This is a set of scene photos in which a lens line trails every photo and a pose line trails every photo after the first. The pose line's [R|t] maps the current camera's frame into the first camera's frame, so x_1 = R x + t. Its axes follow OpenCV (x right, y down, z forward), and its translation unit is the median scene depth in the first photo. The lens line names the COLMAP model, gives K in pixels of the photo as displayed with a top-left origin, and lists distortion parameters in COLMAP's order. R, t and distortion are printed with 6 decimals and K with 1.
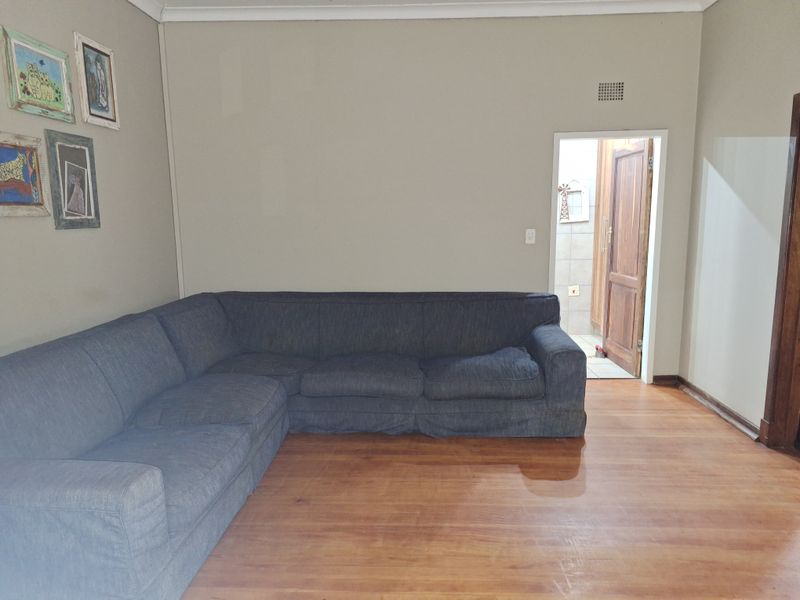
lens RADIAL K [[538.1, 0, 407.0], [0, 538.1, 297.7], [0, 0, 1]] dist [0.006597, -0.009694]
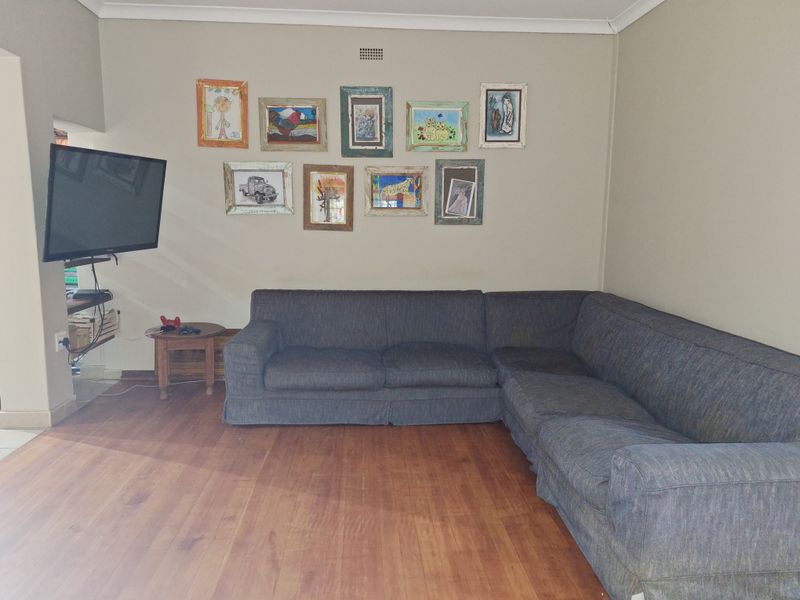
lens RADIAL K [[538.1, 0, 405.4], [0, 538.1, 302.4], [0, 0, 1]] dist [0.006597, -0.009694]
pose [[0.122167, 0.164028, -0.978862, 0.843241], [-0.155195, 0.977274, 0.144393, -0.115511], [0.980301, 0.134274, 0.144847, 0.707031]]
